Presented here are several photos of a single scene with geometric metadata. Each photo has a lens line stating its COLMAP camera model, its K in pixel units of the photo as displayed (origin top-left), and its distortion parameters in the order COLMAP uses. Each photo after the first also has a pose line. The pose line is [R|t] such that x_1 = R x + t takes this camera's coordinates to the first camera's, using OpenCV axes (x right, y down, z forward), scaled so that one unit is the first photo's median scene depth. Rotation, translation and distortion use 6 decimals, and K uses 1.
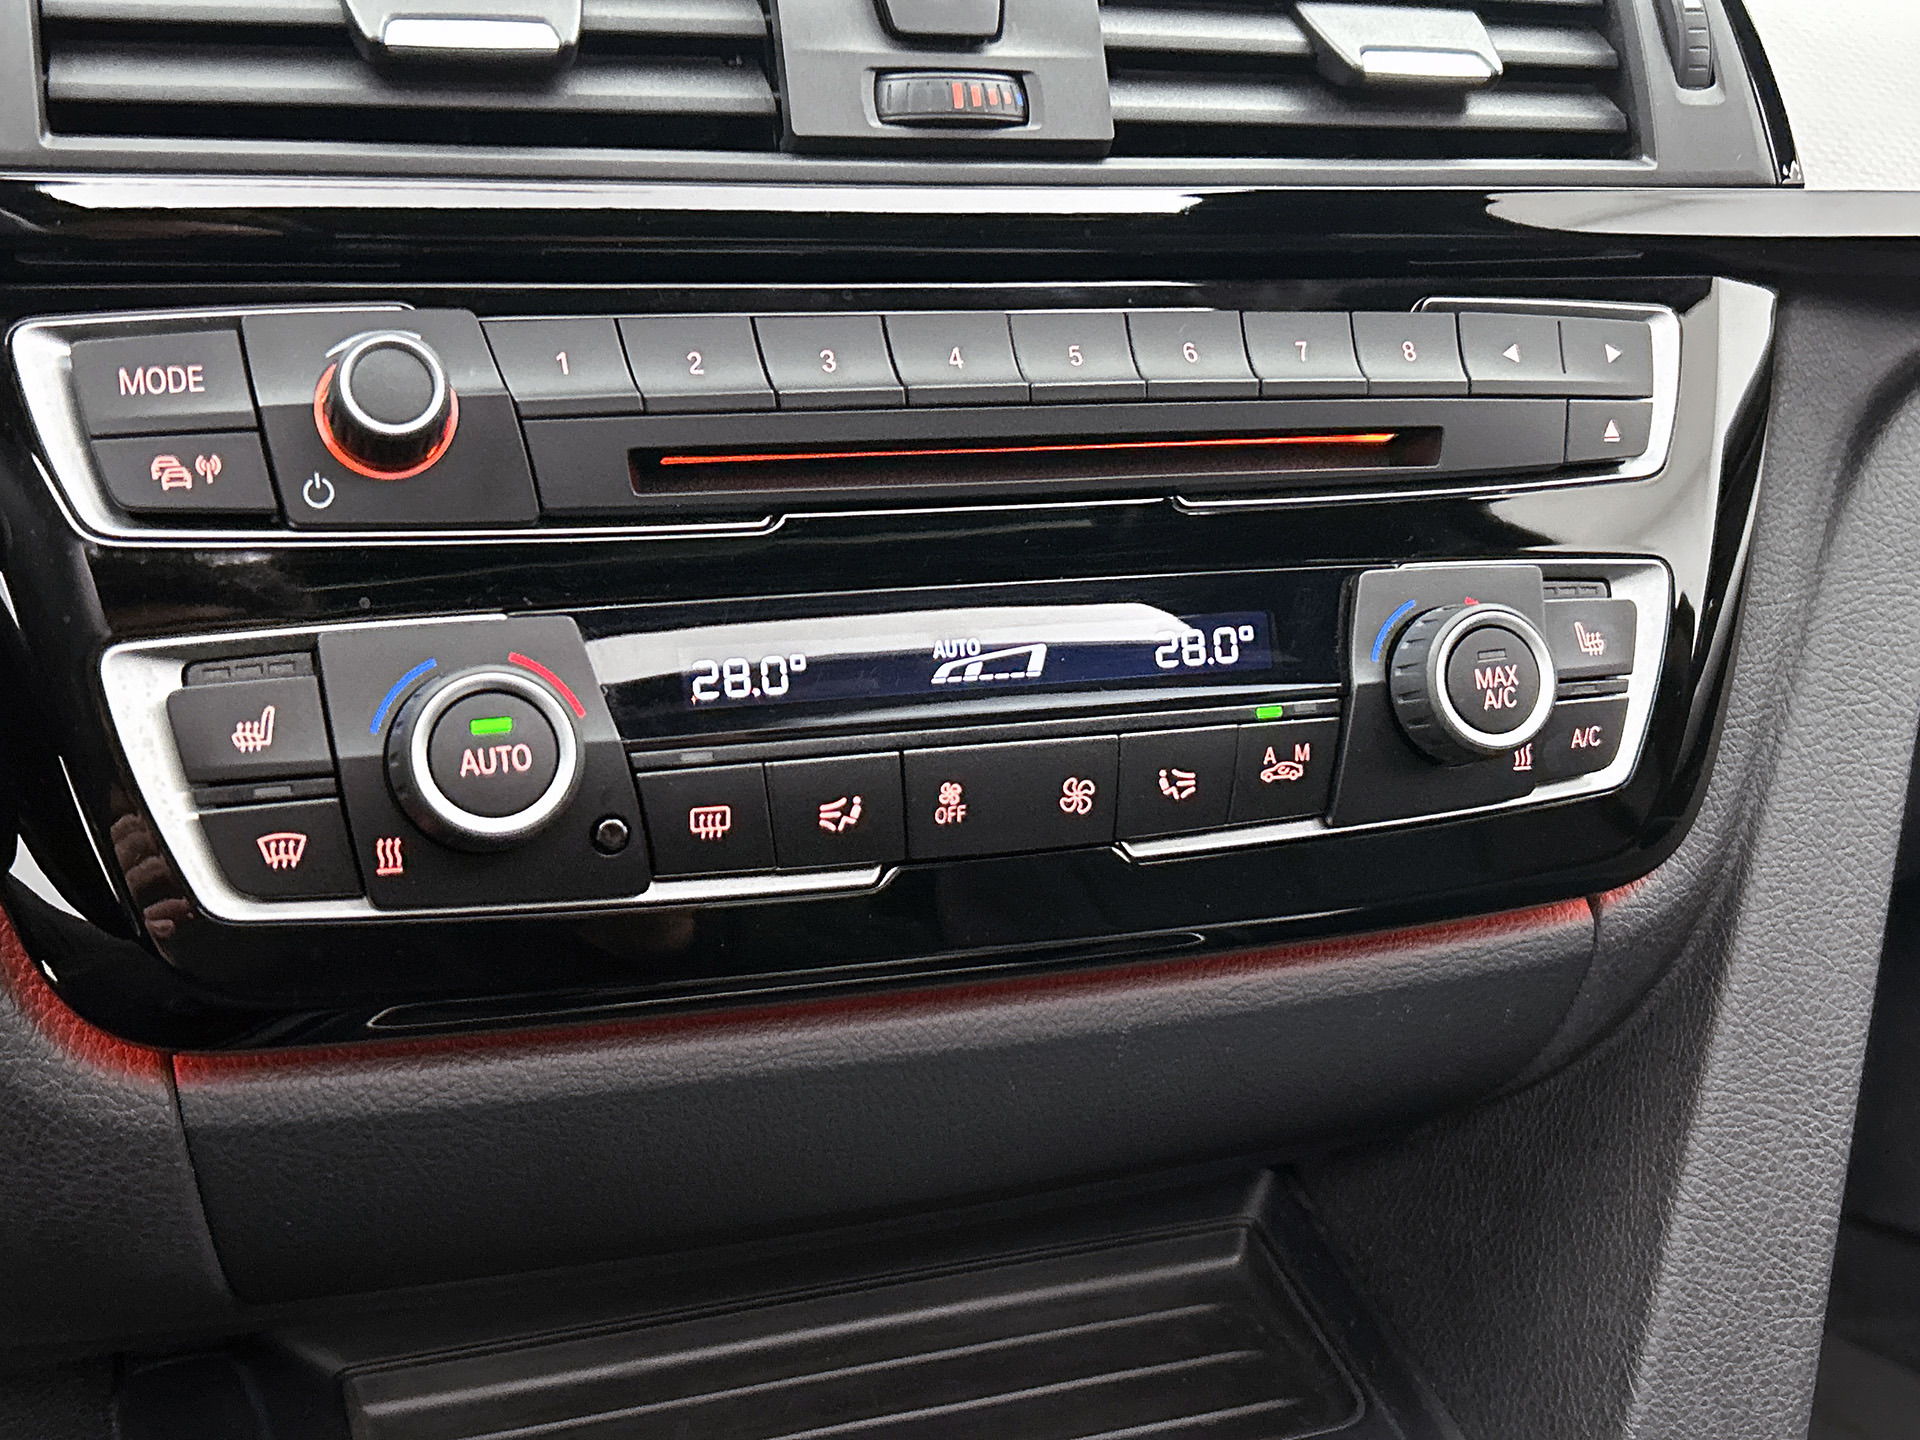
lens RADIAL K [[2041.7, 0, 931.0], [0, 2041.7, 733.1], [0, 0, 1]] dist [0.149622, -0.427847]
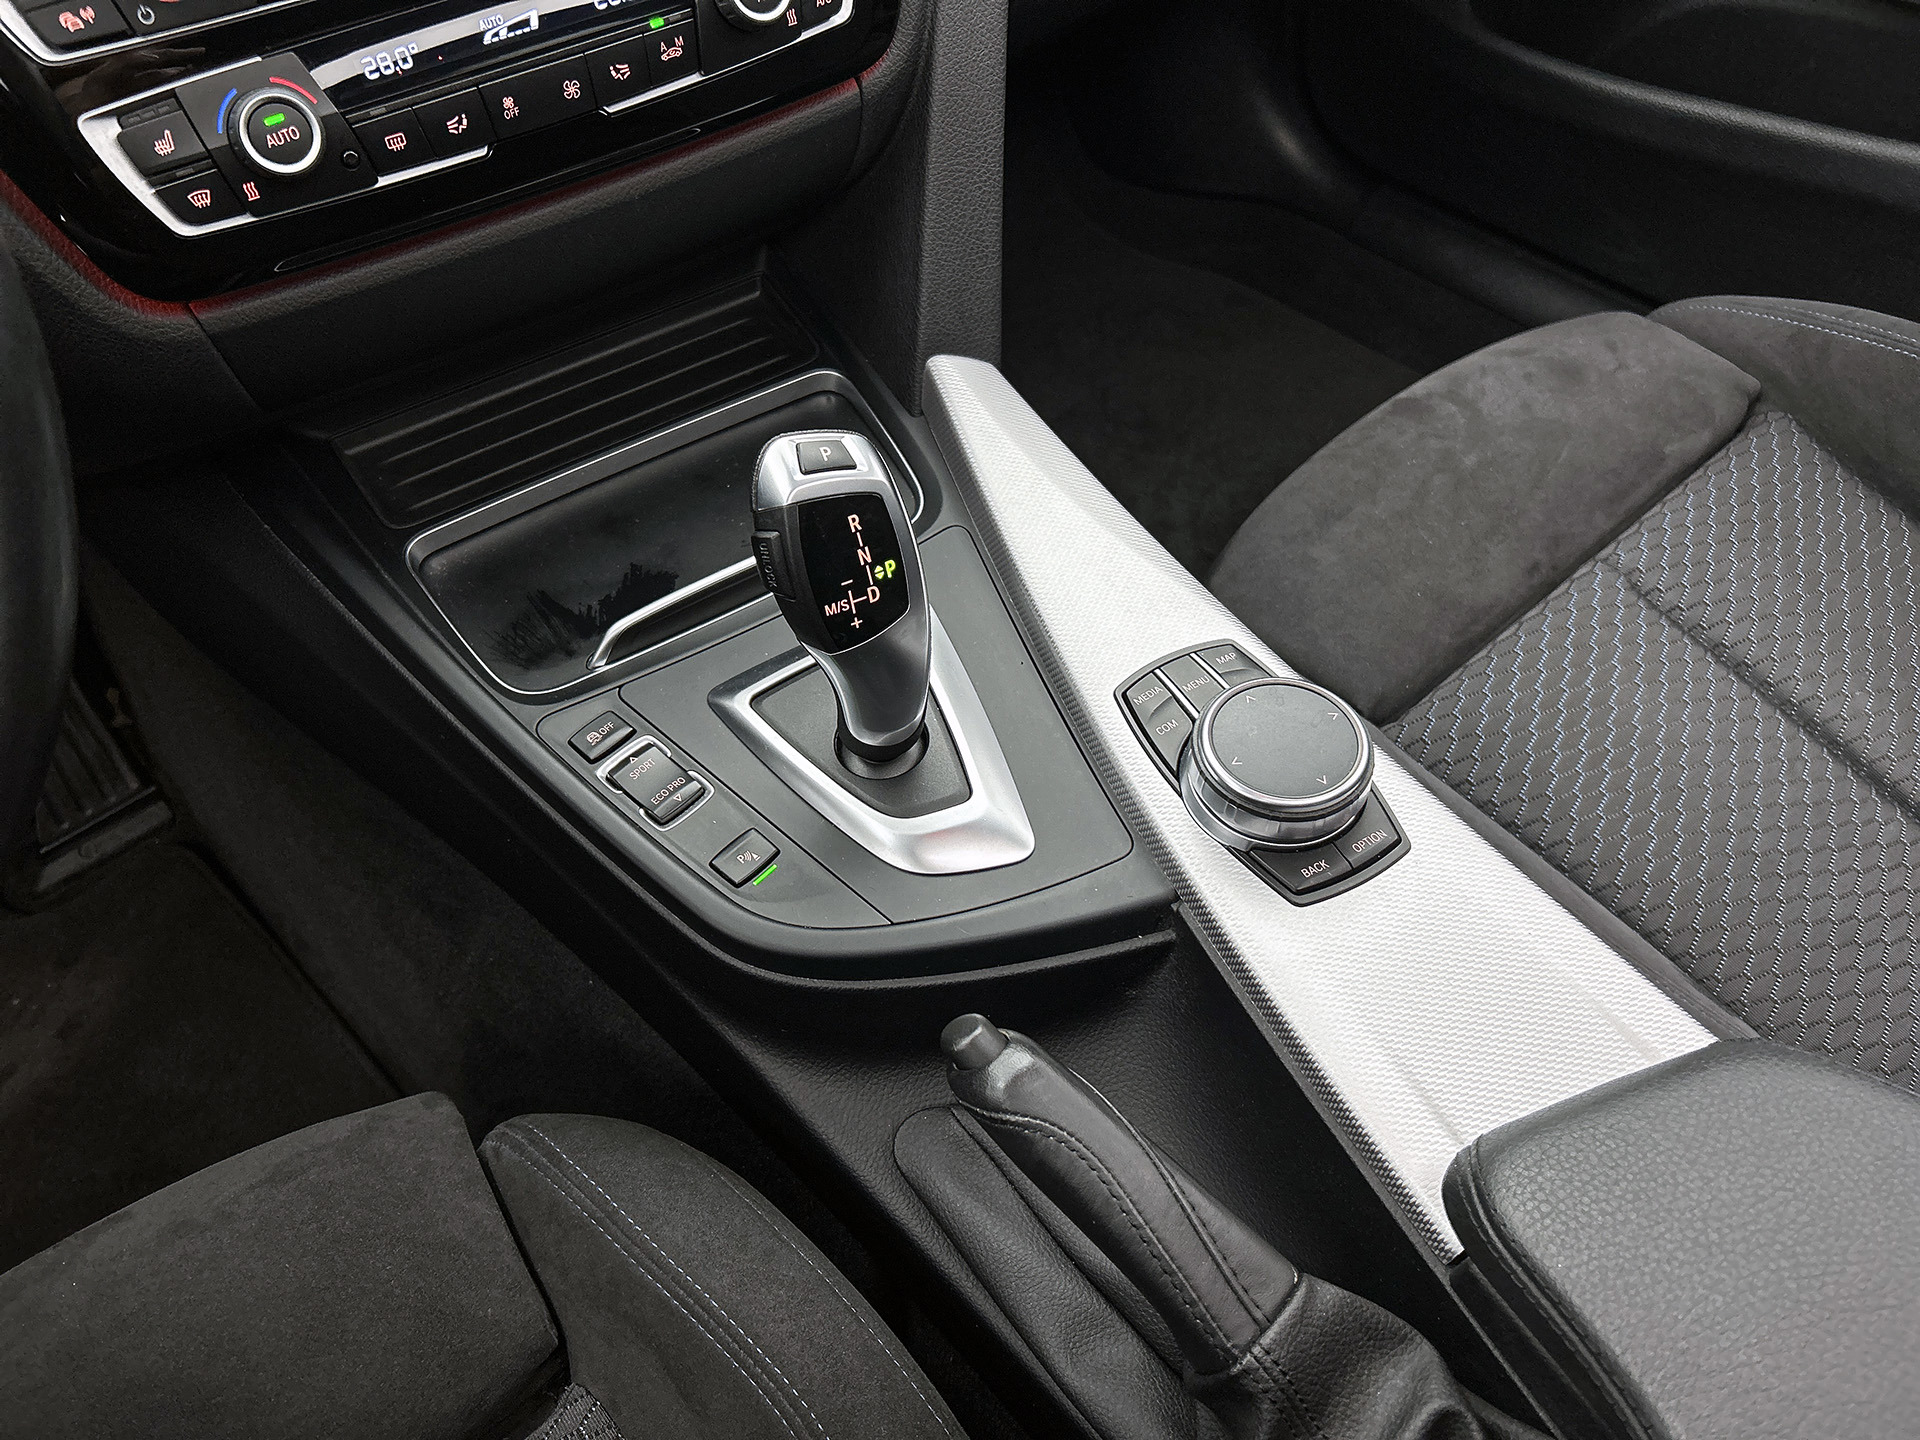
lens RADIAL K [[1452.9, 0, 930.7], [0, 1452.9, 693.5], [0, 0, 1]] dist [0.057426, -0.073579]
pose [[0.970585, -0.231223, 0.067084, 0.187741], [0.169945, 0.855347, 0.489387, -0.113527], [-0.170538, -0.463591, 0.869483, -0.649696]]
